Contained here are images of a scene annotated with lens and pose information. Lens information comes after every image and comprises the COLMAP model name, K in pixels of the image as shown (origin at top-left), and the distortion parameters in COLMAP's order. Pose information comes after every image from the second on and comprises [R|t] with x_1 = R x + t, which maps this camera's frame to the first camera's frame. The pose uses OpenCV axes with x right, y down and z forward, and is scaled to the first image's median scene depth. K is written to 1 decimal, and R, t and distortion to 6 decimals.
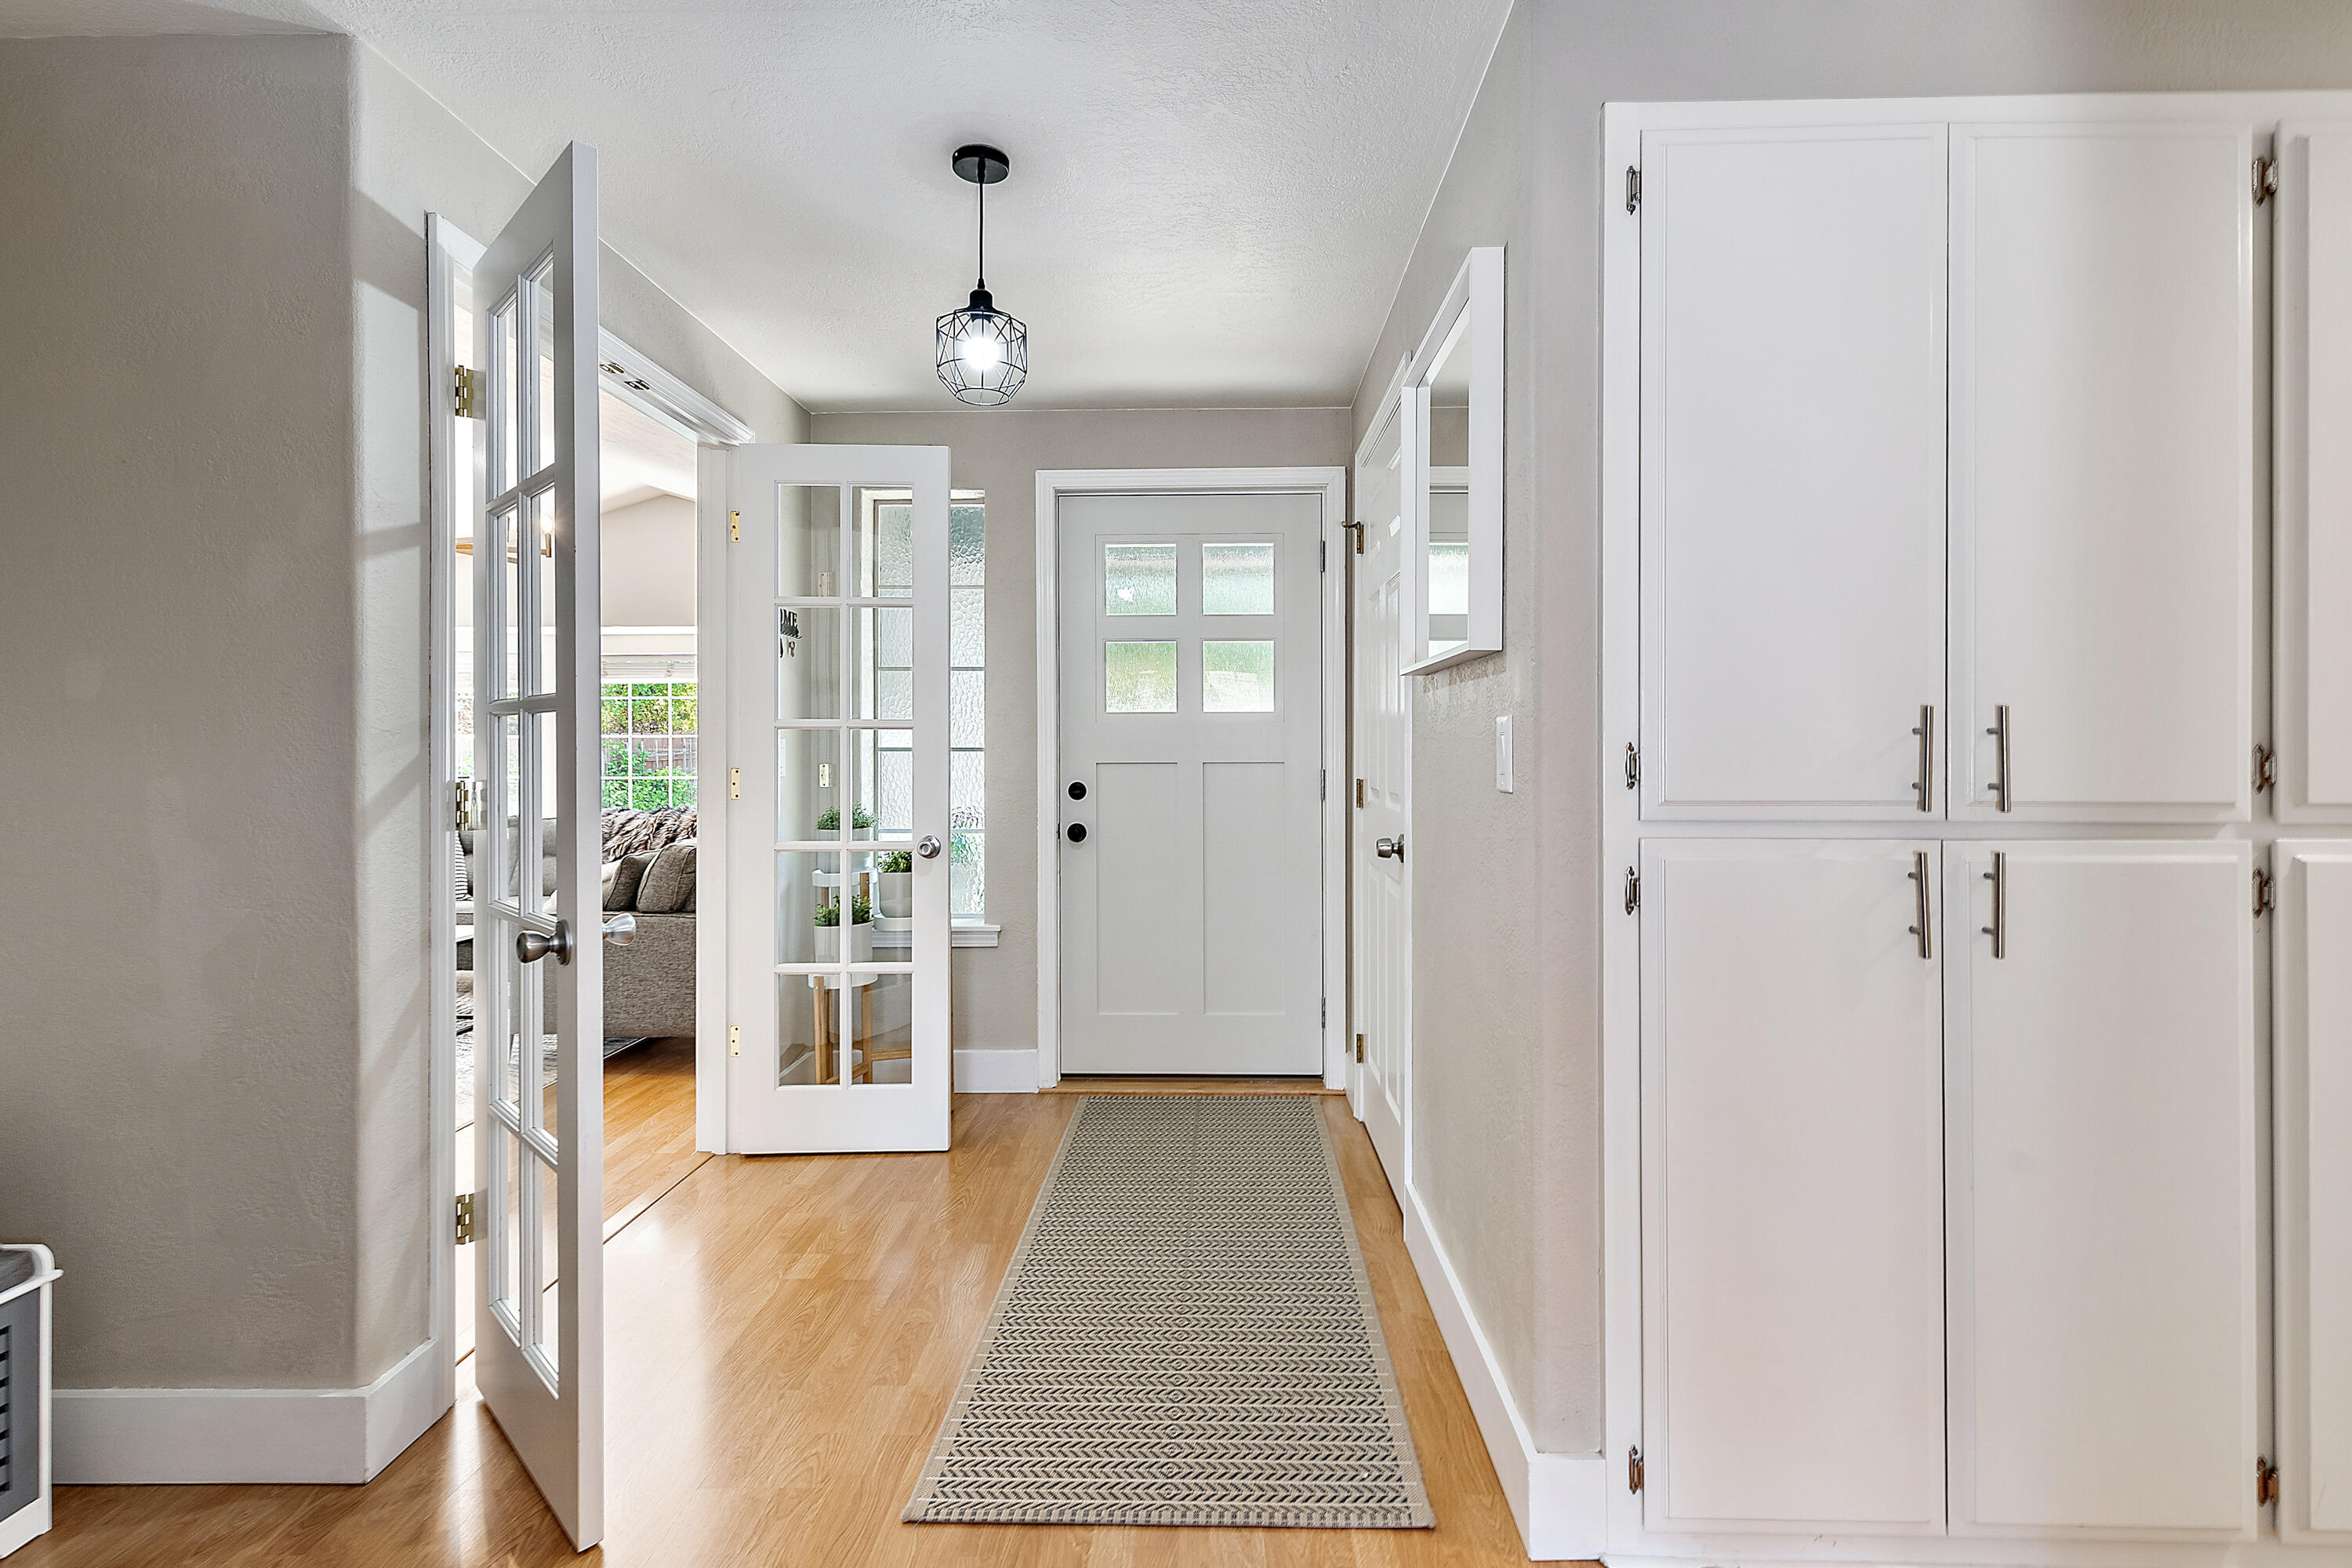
lens RADIAL K [[1101.7, 0, 1181.5], [0, 1101.7, 748.5], [0, 0, 1]] dist [0.025828, -0.000136]
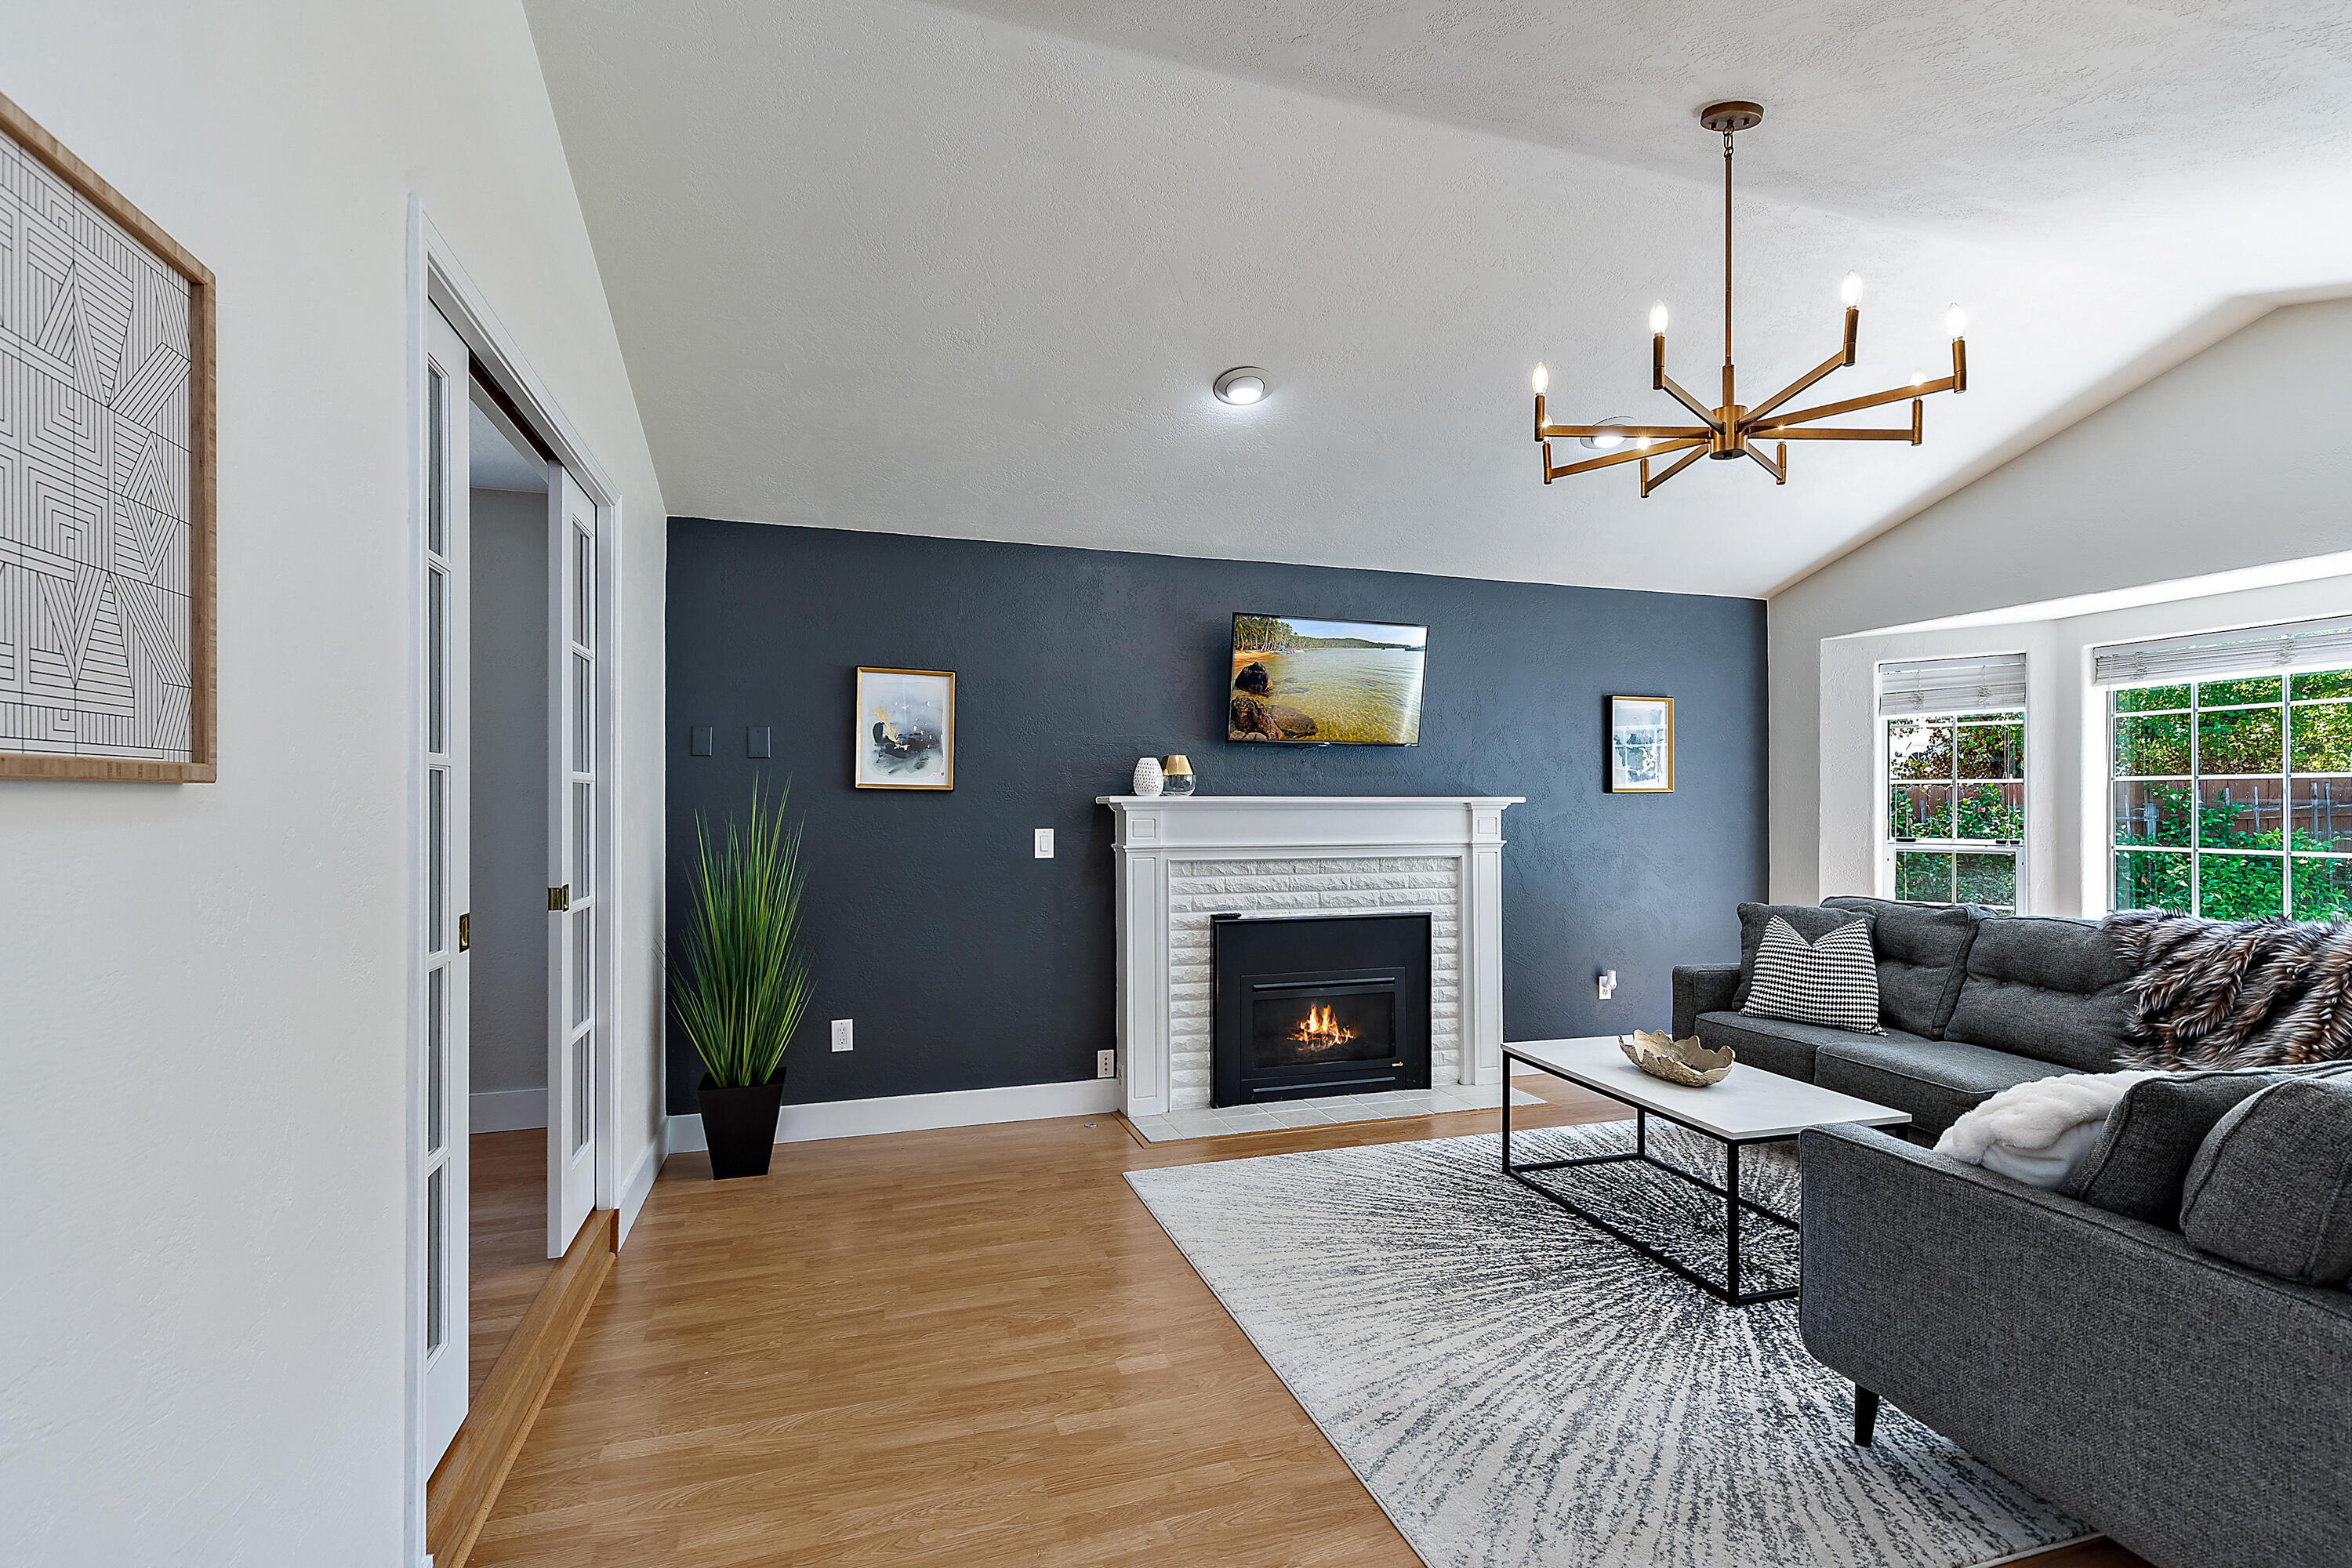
lens RADIAL K [[1067.8, 0, 1176.8], [0, 1067.8, 803.2], [0, 0, 1]] dist [0.004528, -0.000407]
pose [[0.332161, 0.001593, -0.943221, -0.292793], [0.001297, 0.999997, 0.002146, 0.001446], [0.943222, -0.001936, 0.332158, 0.624729]]
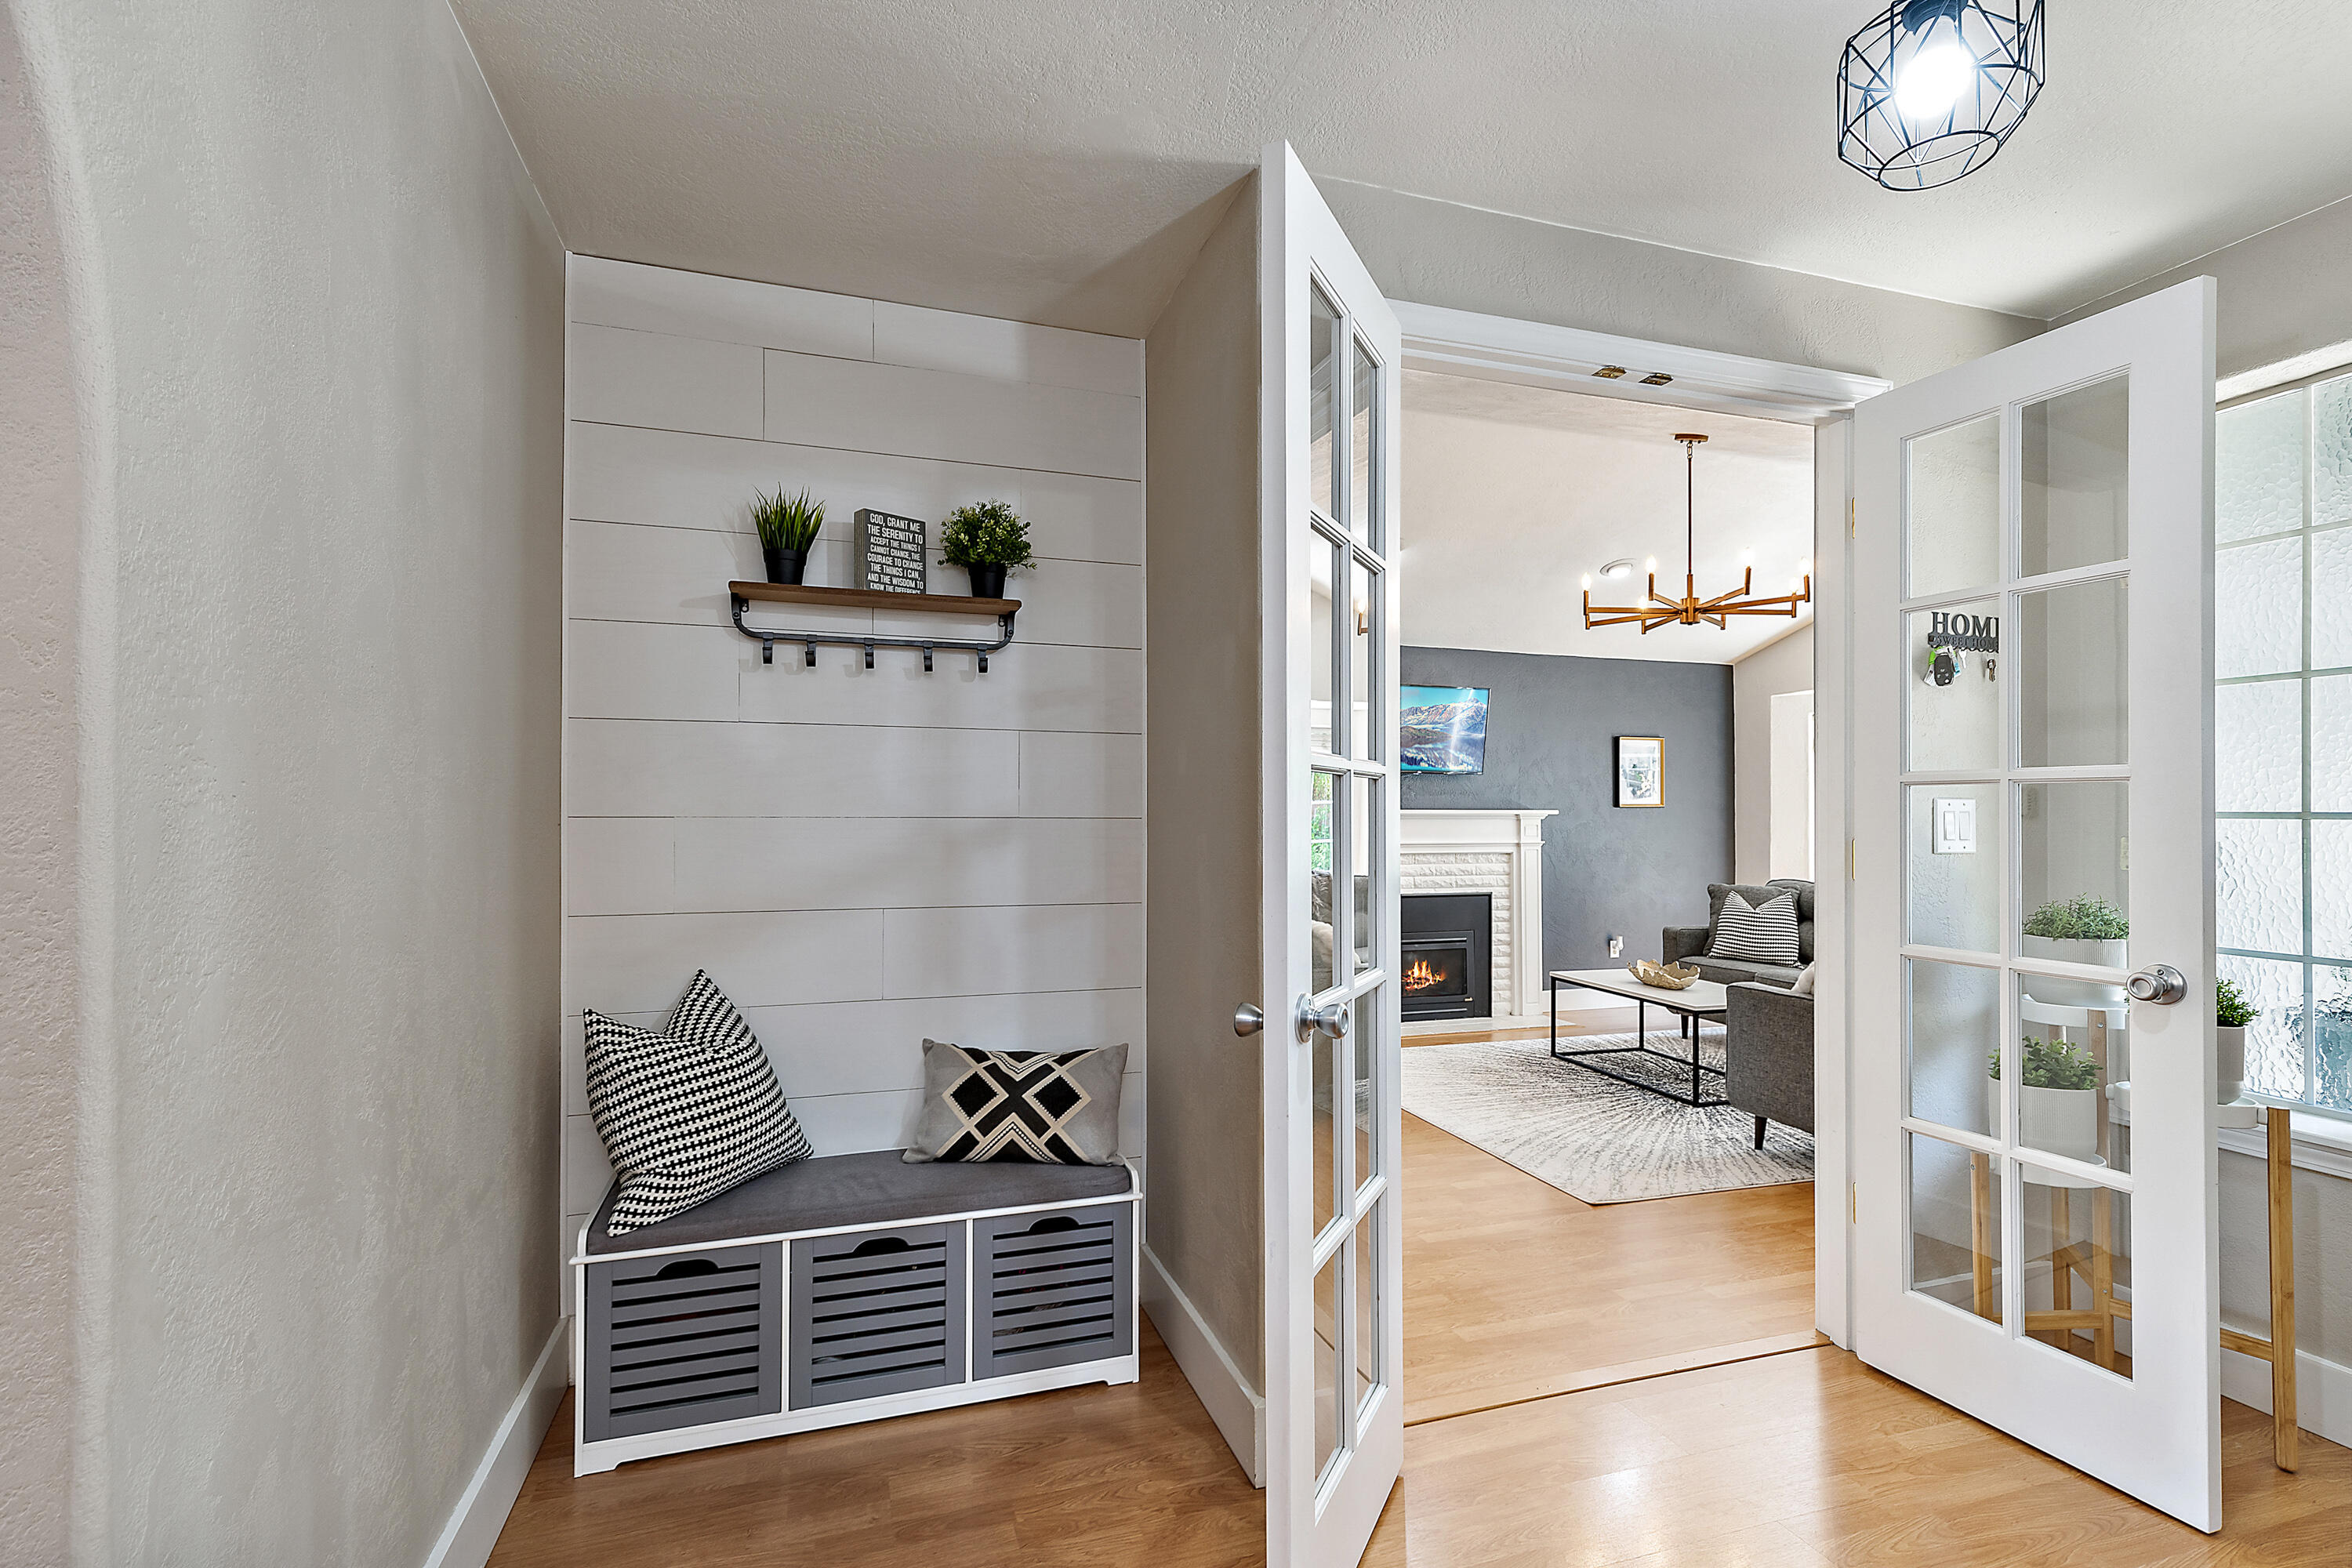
lens RADIAL K [[1067.8, 0, 1176.8], [0, 1067.8, 803.2], [0, 0, 1]] dist [0.004528, -0.000407]
pose [[0.334257, -0.006651, -0.942459, 0.099215], [-0.001822, 0.999969, -0.007702, 0.000325], [0.942480, 0.004292, 0.334234, 0.255558]]
